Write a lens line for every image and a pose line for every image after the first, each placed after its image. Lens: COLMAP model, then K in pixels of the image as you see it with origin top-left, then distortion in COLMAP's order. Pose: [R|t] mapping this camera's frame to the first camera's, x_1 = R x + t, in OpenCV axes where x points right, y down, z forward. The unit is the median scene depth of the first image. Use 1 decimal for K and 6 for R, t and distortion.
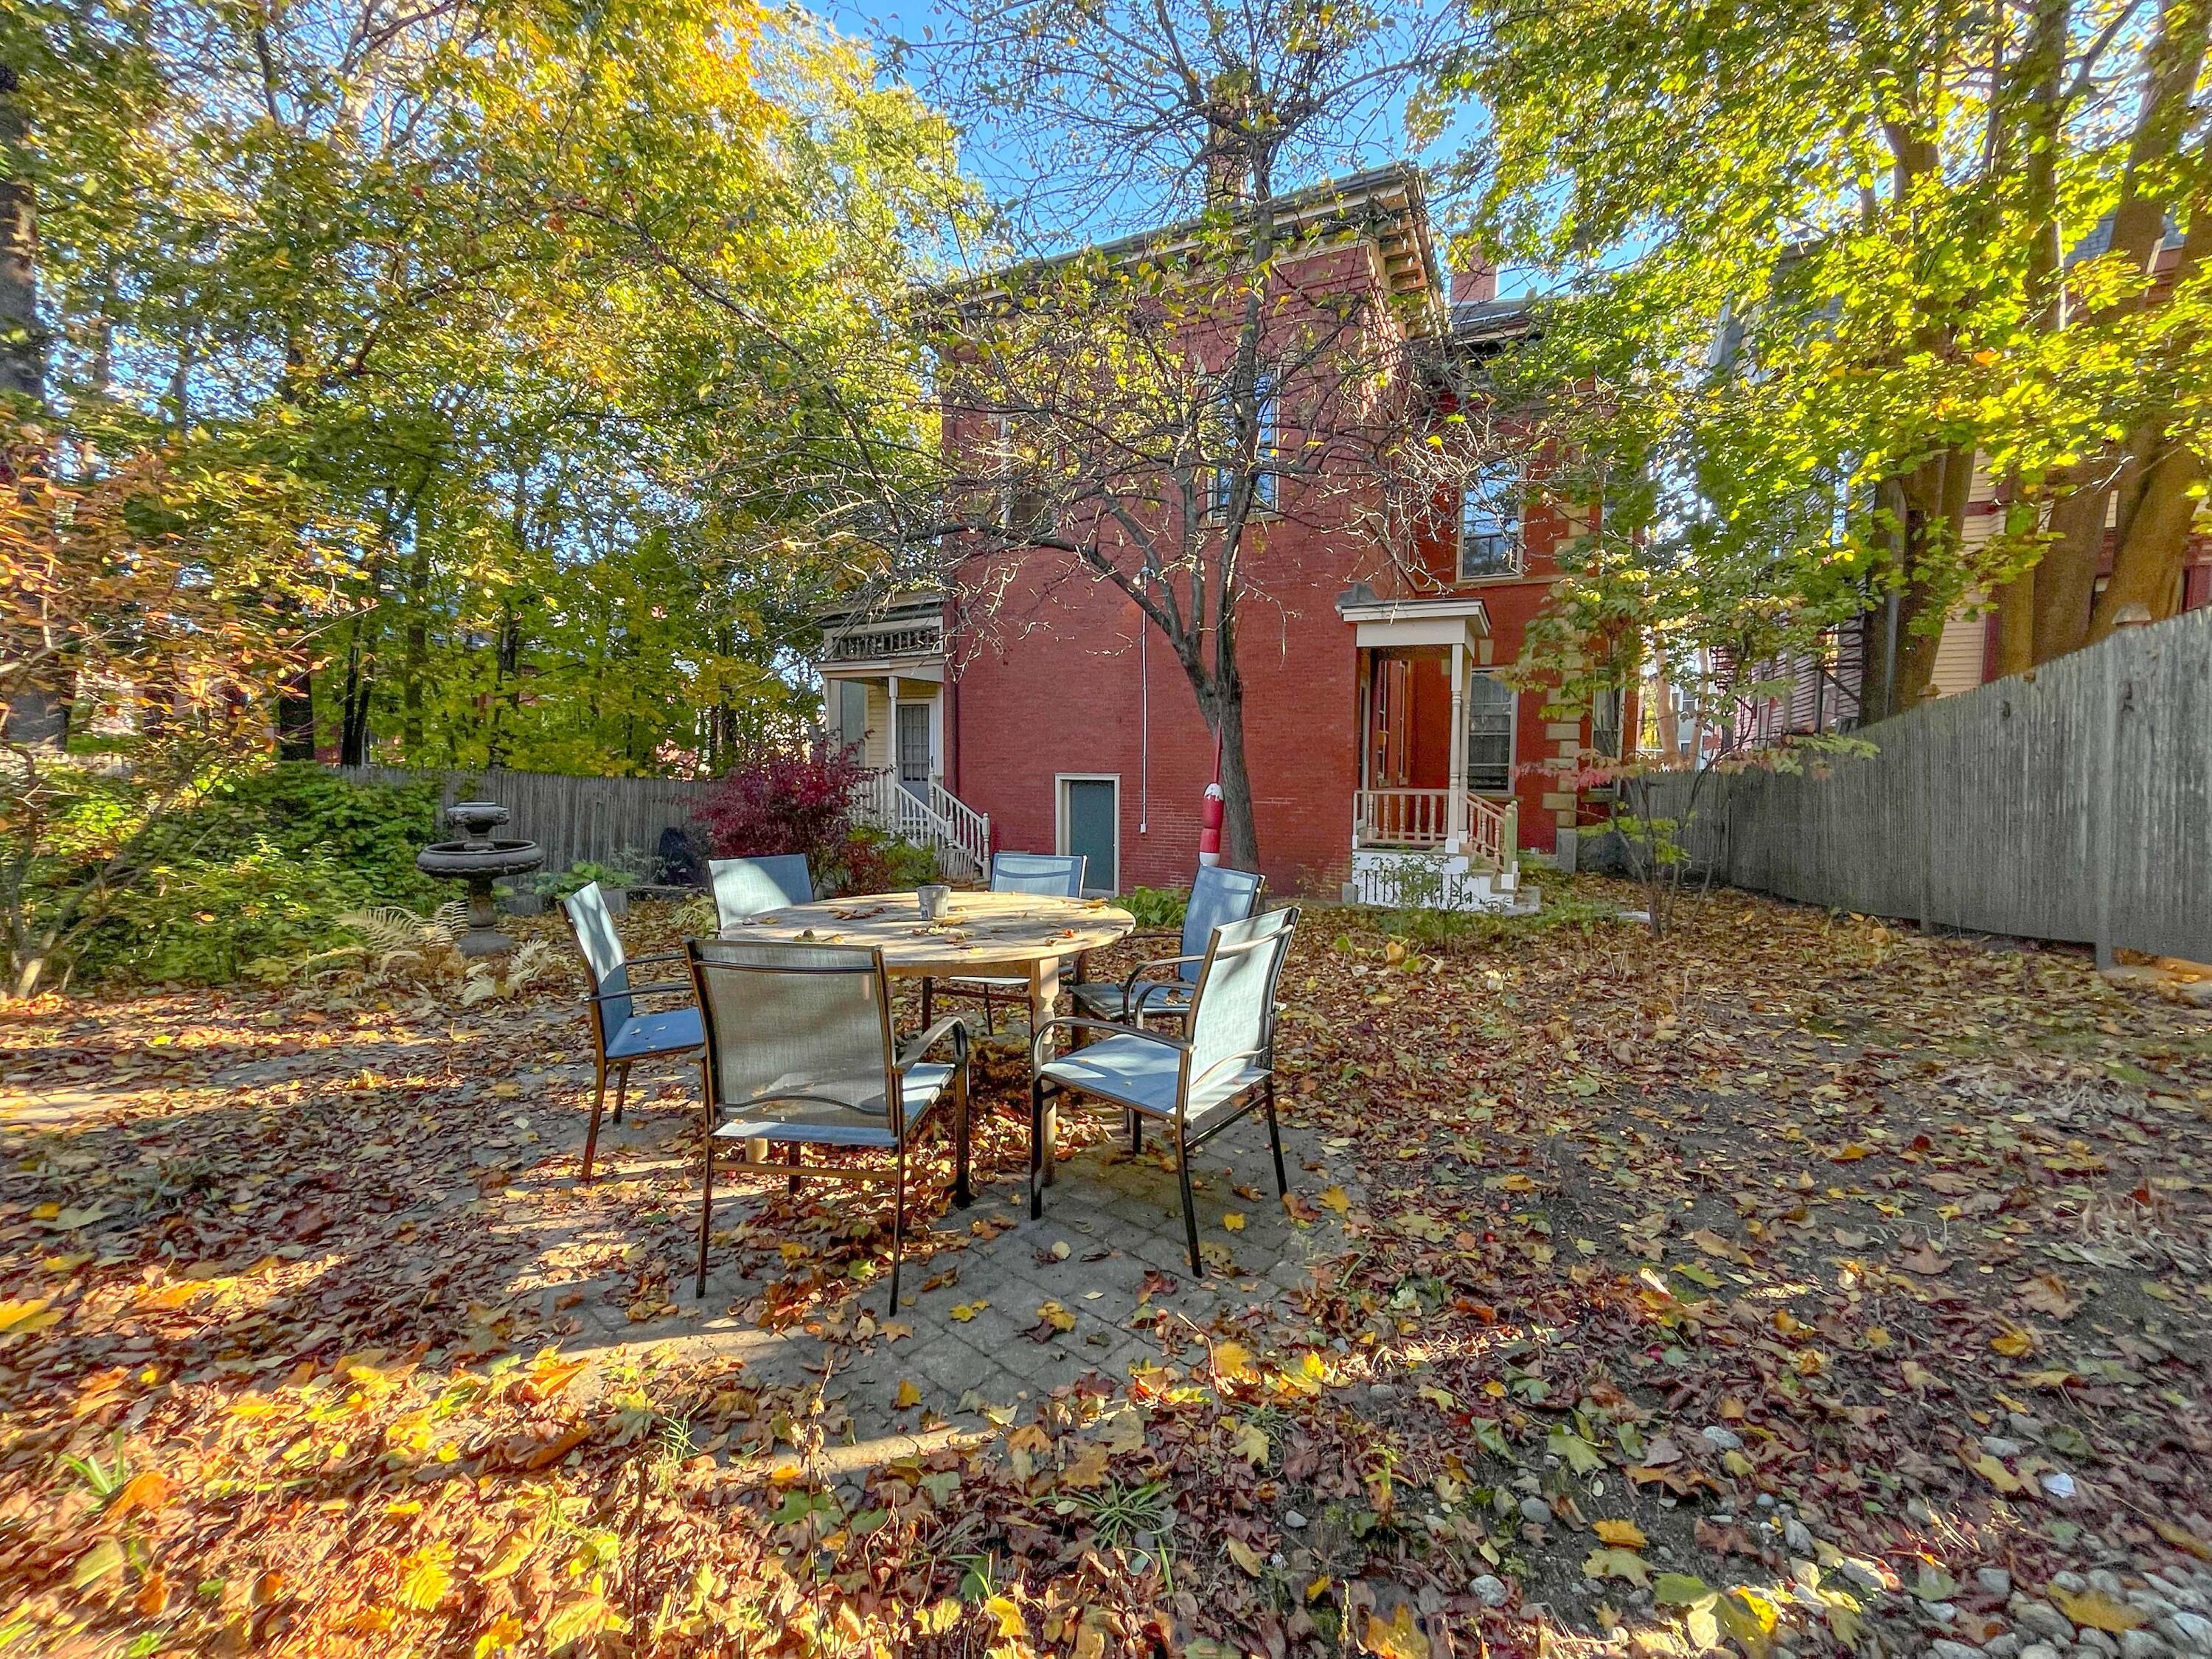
lens RADIAL K [[915.3, 0, 1113.8], [0, 915.3, 830.2], [0, 0, 1]] dist [-0.000454, -0.000420]
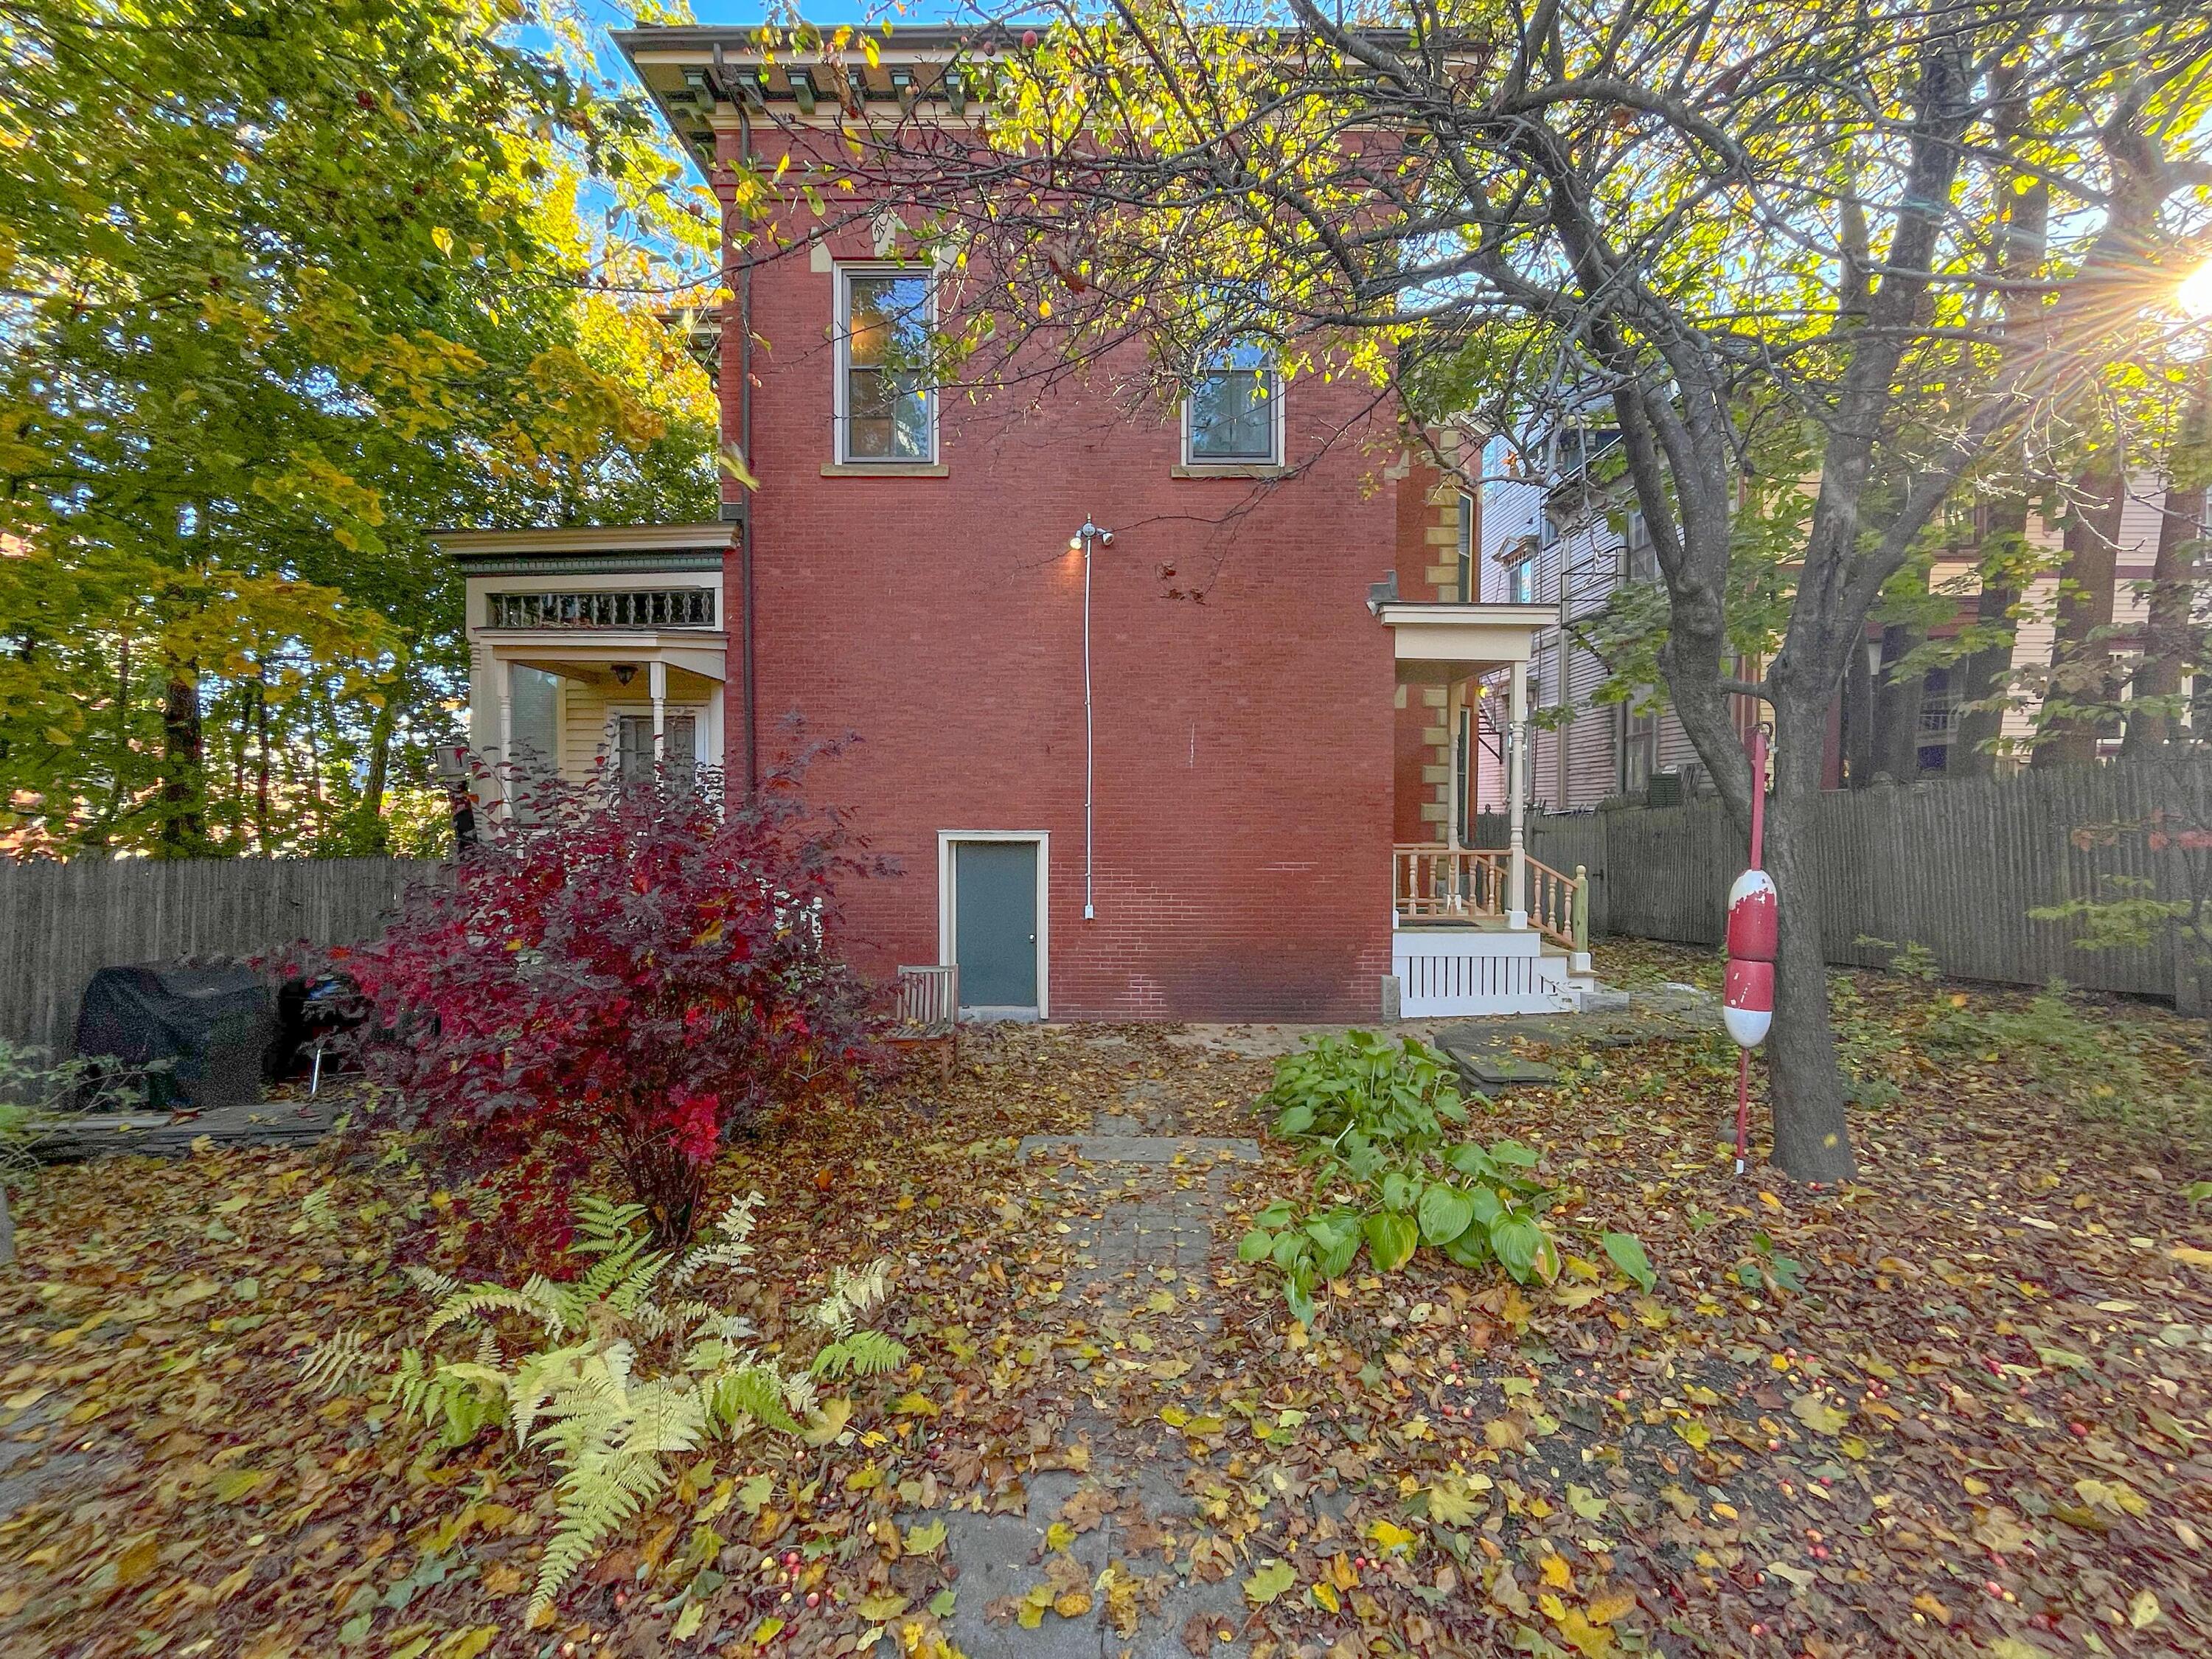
lens RADIAL K [[915.3, 0, 1113.8], [0, 915.3, 830.2], [0, 0, 1]] dist [-0.000454, -0.000420]
pose [[0.890433, -0.024130, 0.454473, -0.251754], [0.034530, 0.999297, -0.014595, -0.050833], [-0.453802, 0.028689, 0.890641, 0.394921]]
